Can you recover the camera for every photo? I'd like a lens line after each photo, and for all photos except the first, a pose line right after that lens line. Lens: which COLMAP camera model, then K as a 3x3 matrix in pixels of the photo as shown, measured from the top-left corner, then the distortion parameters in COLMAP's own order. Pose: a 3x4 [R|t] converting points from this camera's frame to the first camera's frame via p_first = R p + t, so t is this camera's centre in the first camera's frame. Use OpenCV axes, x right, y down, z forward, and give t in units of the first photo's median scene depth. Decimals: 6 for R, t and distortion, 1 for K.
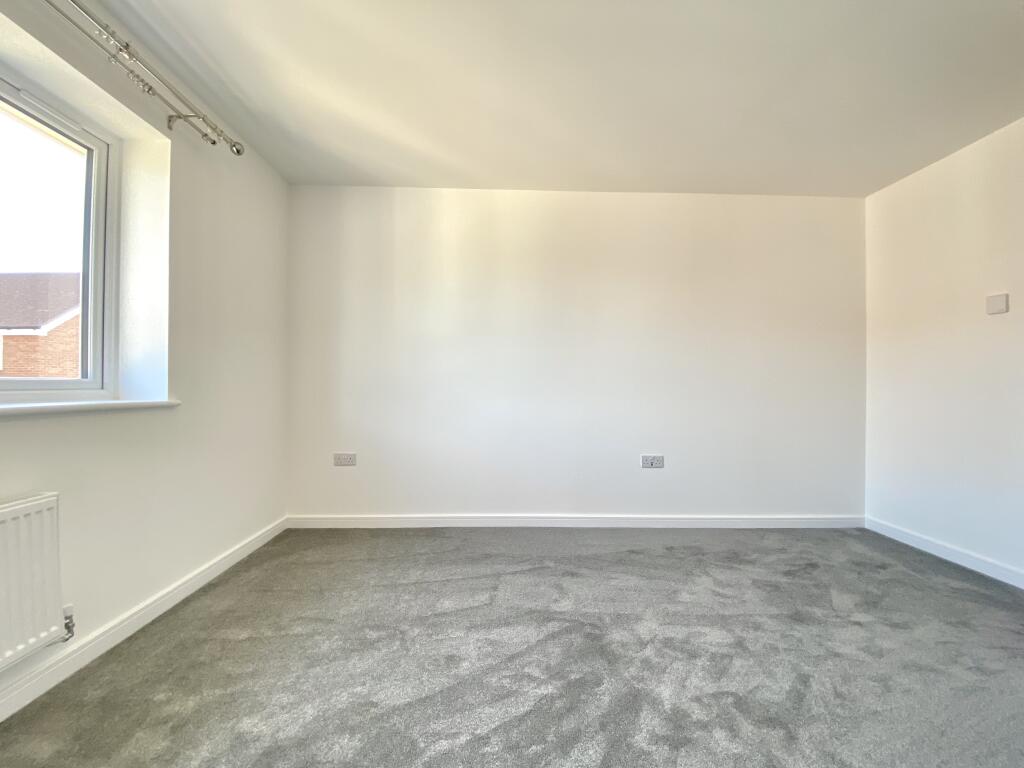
lens RADIAL K [[416.1, 0, 513.1], [0, 416.1, 362.8], [0, 0, 1]] dist [0.001483, 0.000131]
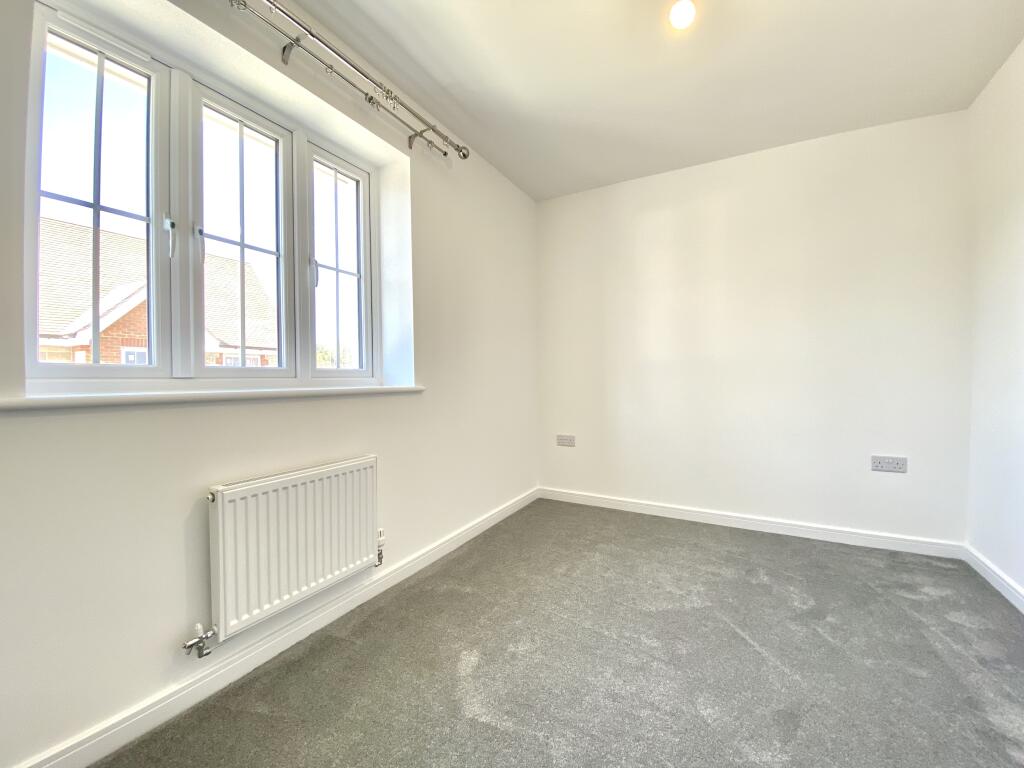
lens RADIAL K [[416.1, 0, 513.1], [0, 416.1, 362.8], [0, 0, 1]] dist [0.001483, 0.000131]
pose [[0.853266, -0.023242, -0.520957, -0.006561], [0.040407, 0.998950, 0.021615, 0.010394], [0.519907, -0.039493, 0.853309, 0.153518]]
